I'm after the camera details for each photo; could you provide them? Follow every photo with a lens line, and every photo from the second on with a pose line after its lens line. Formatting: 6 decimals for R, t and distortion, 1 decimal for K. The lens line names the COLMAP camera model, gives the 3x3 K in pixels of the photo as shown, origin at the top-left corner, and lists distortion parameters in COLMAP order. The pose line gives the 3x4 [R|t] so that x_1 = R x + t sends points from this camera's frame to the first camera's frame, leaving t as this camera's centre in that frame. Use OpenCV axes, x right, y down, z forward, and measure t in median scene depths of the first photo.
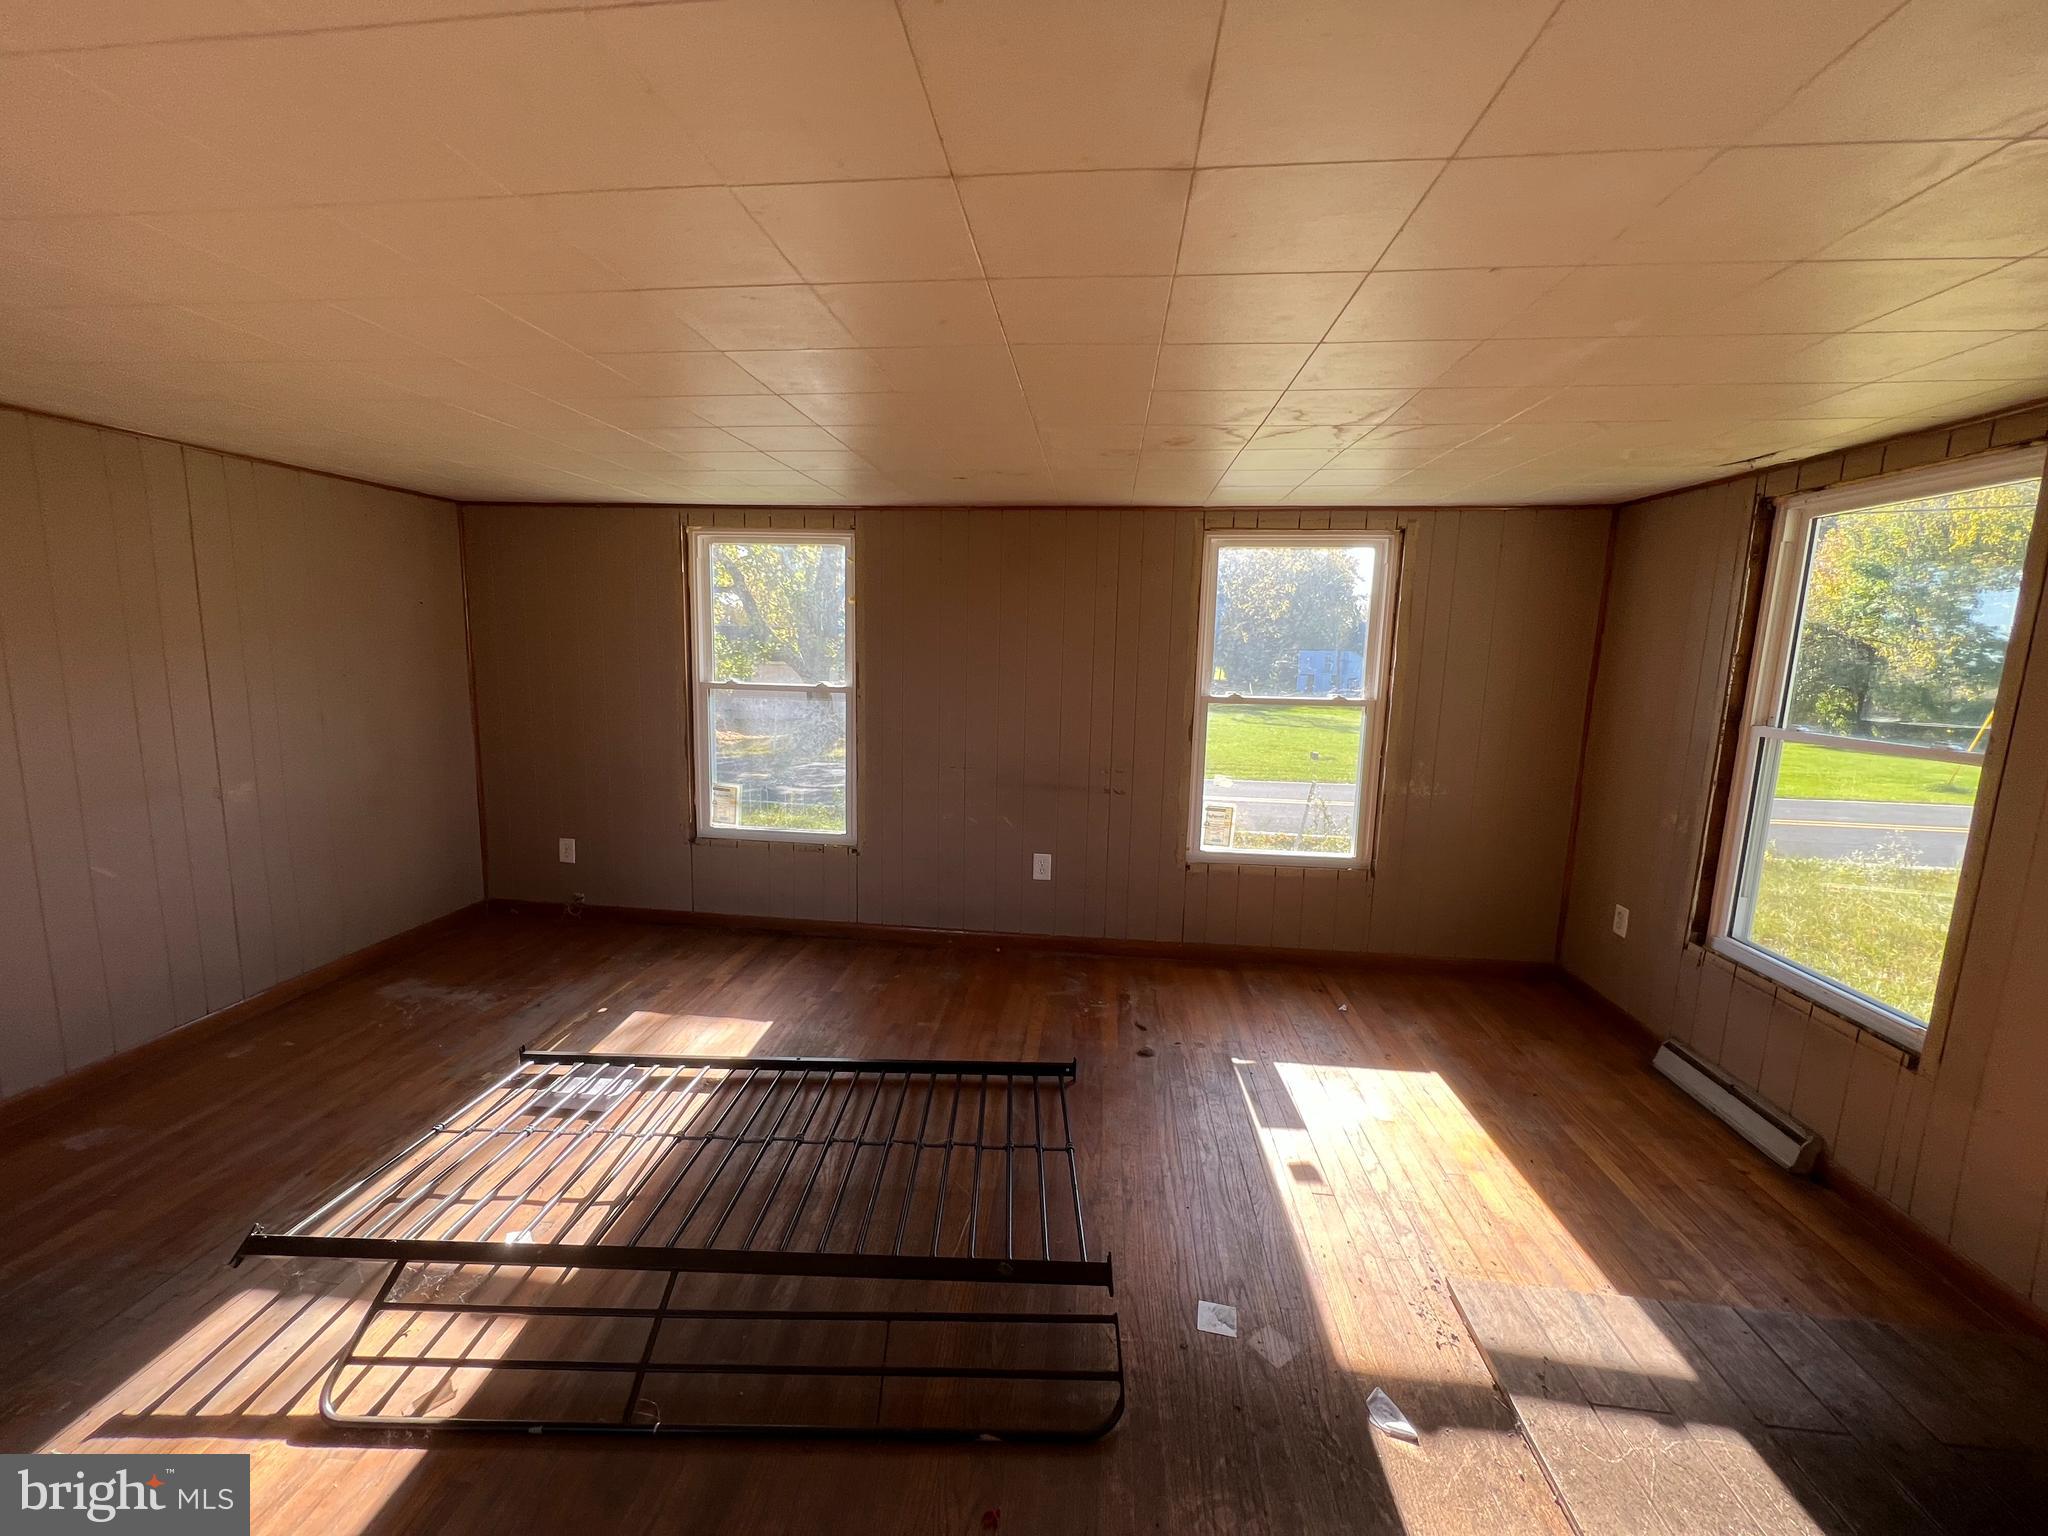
lens RADIAL K [[819.1, 0, 1016.5], [0, 819.1, 759.4], [0, 0, 1]] dist [-0.006844, 0.000330]
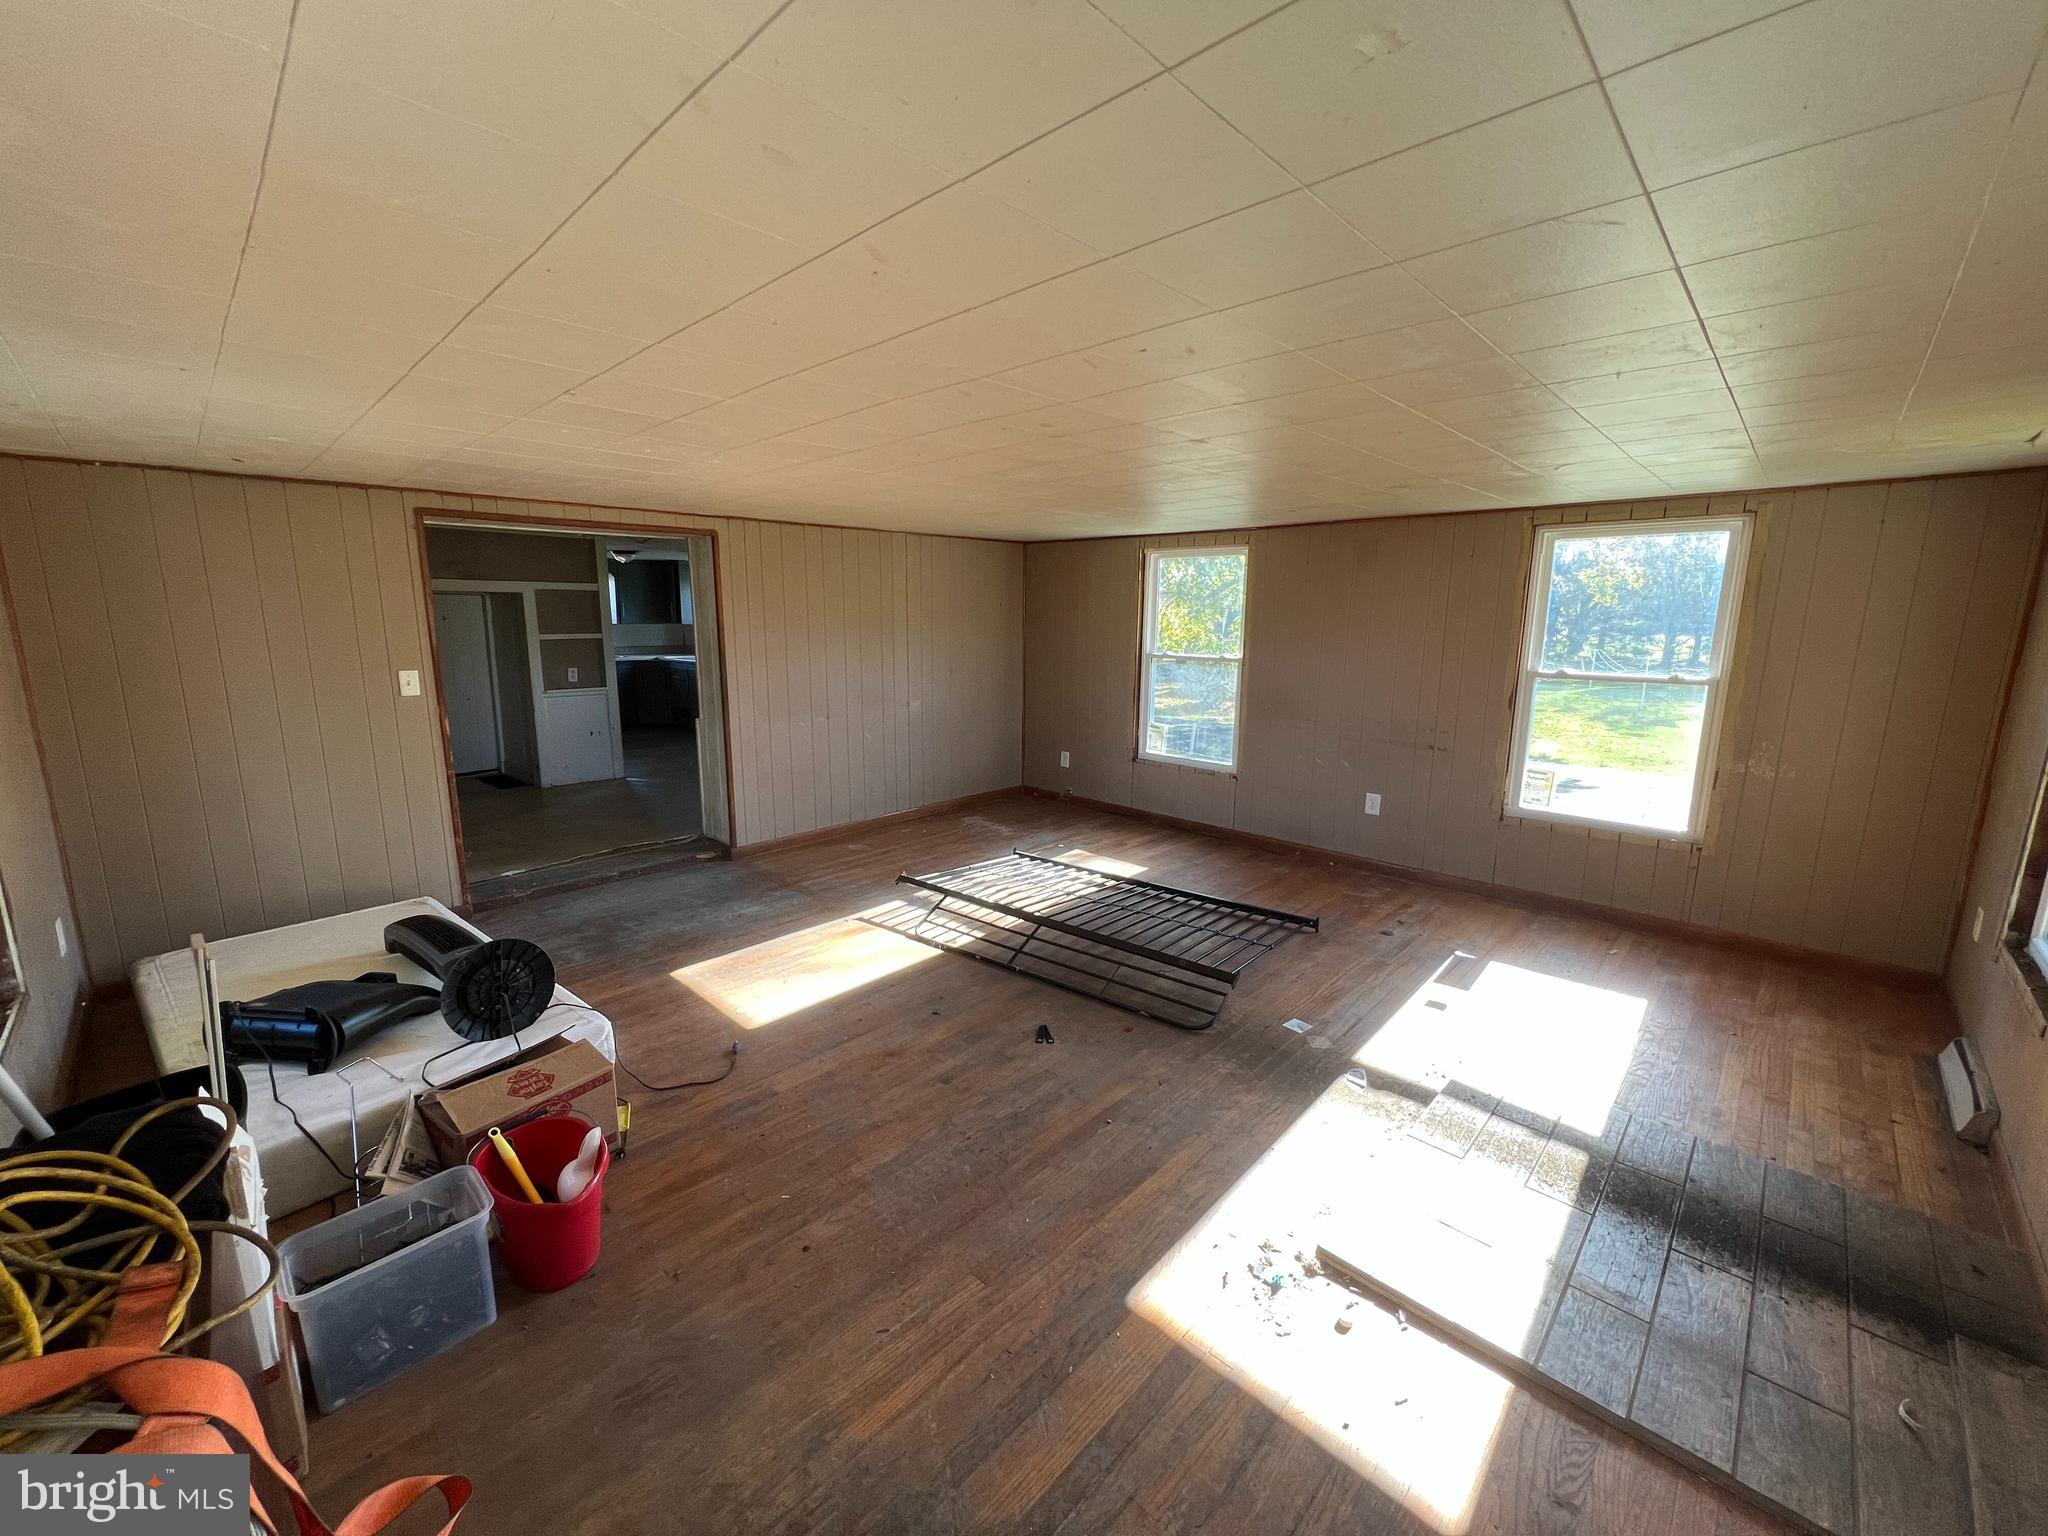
lens RADIAL K [[819.1, 0, 1024.1], [0, 819.1, 772.6], [0, 0, 1]] dist [-0.006844, 0.000330]
pose [[0.796685, 0.098921, -0.596245, 0.379667], [-0.072642, 0.995036, 0.068021, 0.038911], [0.600014, -0.010879, 0.799915, -0.359118]]
